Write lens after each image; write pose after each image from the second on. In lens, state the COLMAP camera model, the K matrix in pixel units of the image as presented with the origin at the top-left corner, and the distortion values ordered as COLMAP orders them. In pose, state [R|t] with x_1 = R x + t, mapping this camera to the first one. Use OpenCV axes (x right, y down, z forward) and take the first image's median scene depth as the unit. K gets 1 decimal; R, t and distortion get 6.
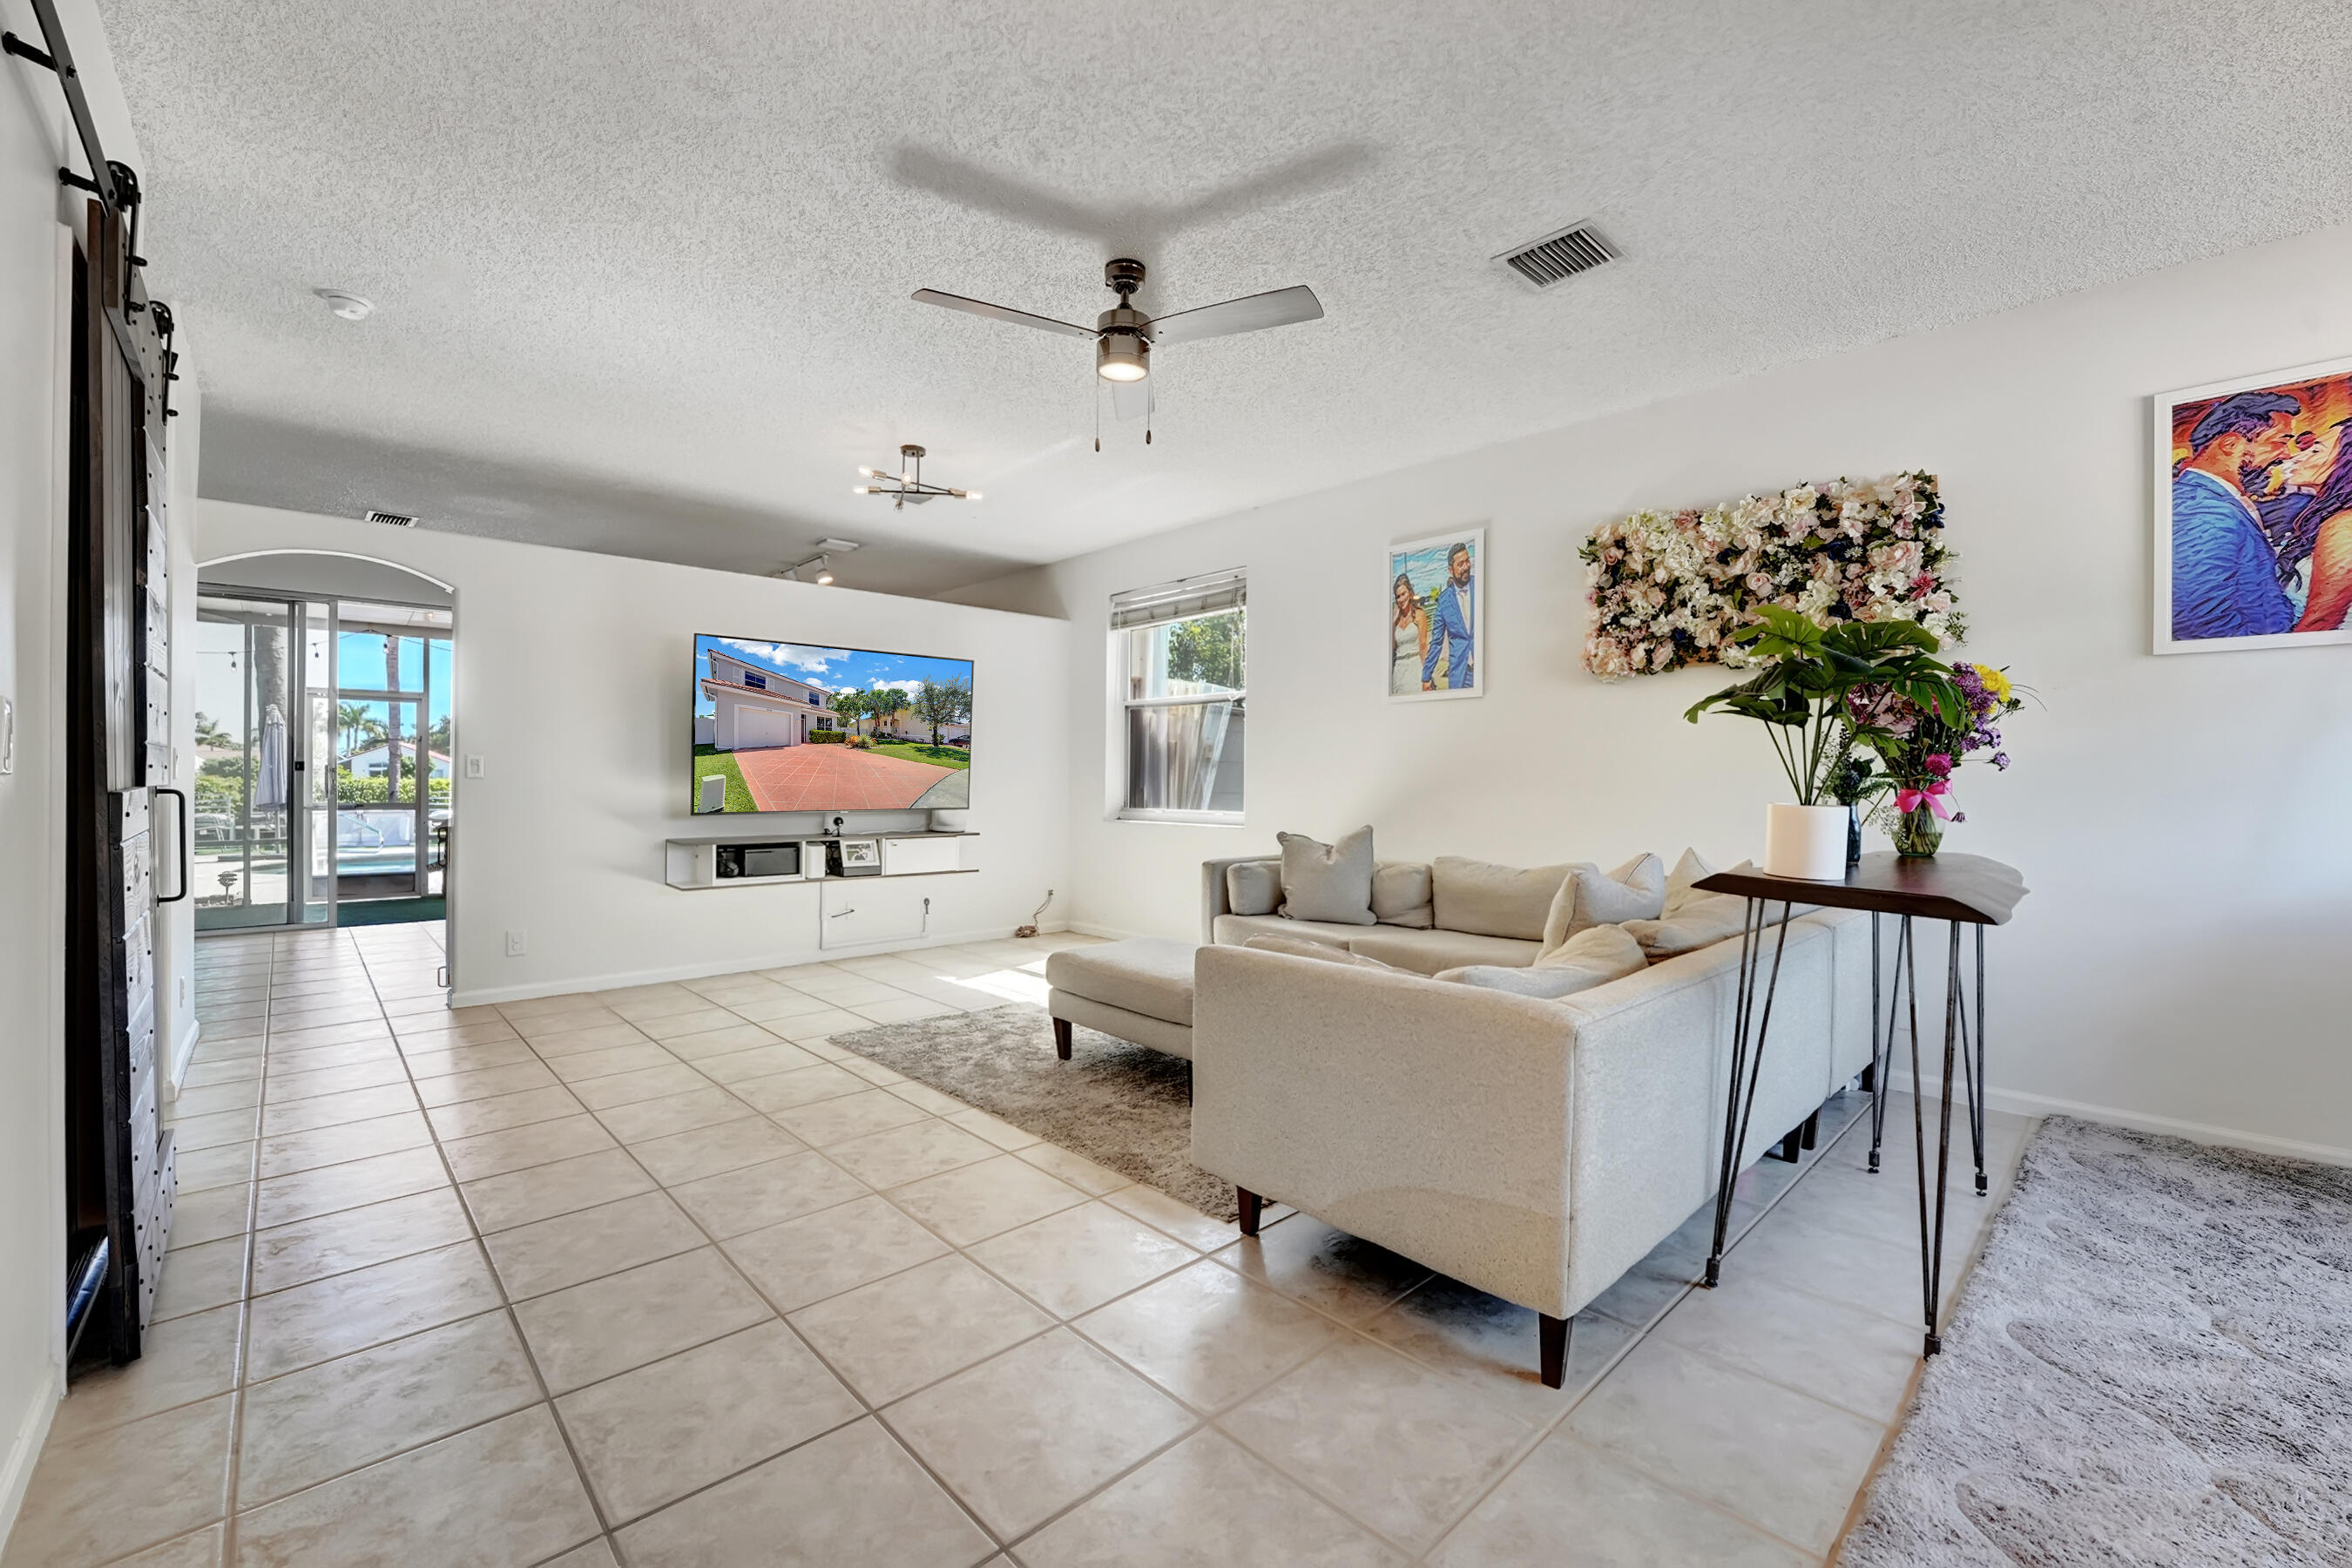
lens RADIAL K [[952.5, 0, 1178.4], [0, 952.5, 775.8], [0, 0, 1]] dist [-0.001040, -0.000175]
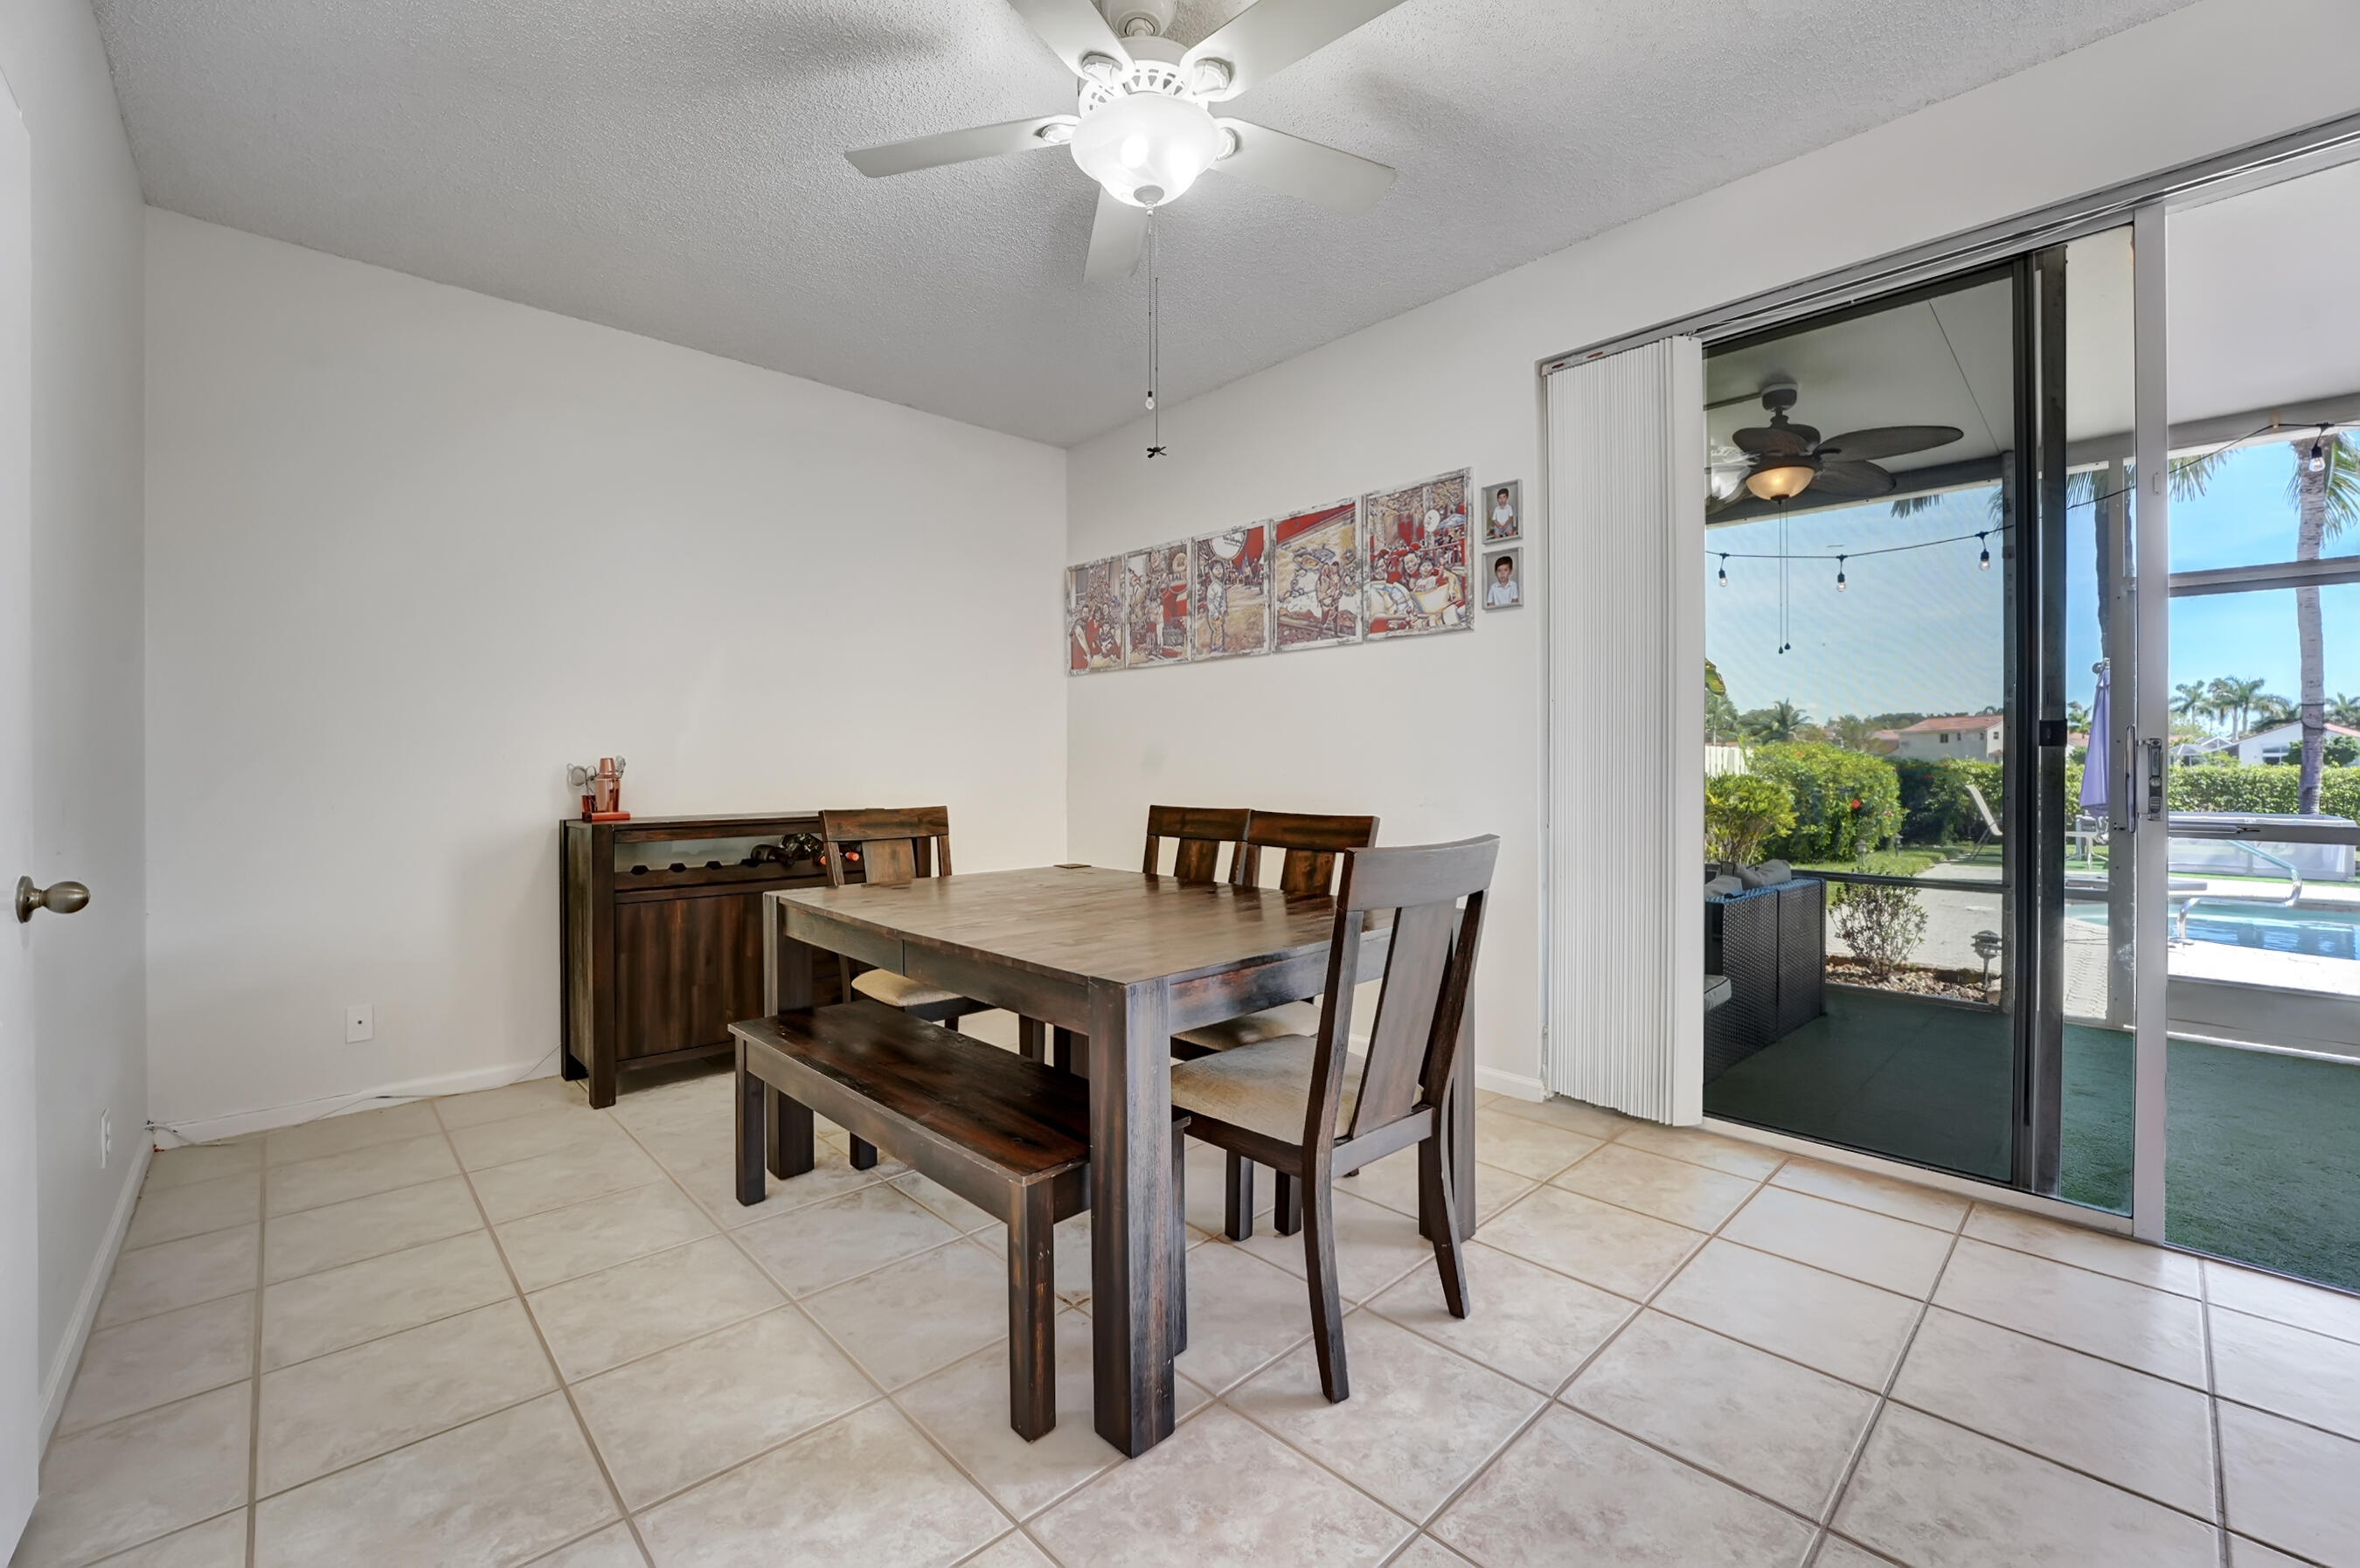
lens RADIAL K [[955.7, 0, 1182.4], [0, 955.7, 775.8], [0, 0, 1]] dist [-0.001040, -0.000175]
pose [[0.018960, 0.007870, -0.999789, -0.094746], [0.004083, 0.999960, 0.007949, 0.000179], [0.999812, -0.004233, 0.018927, 0.110006]]
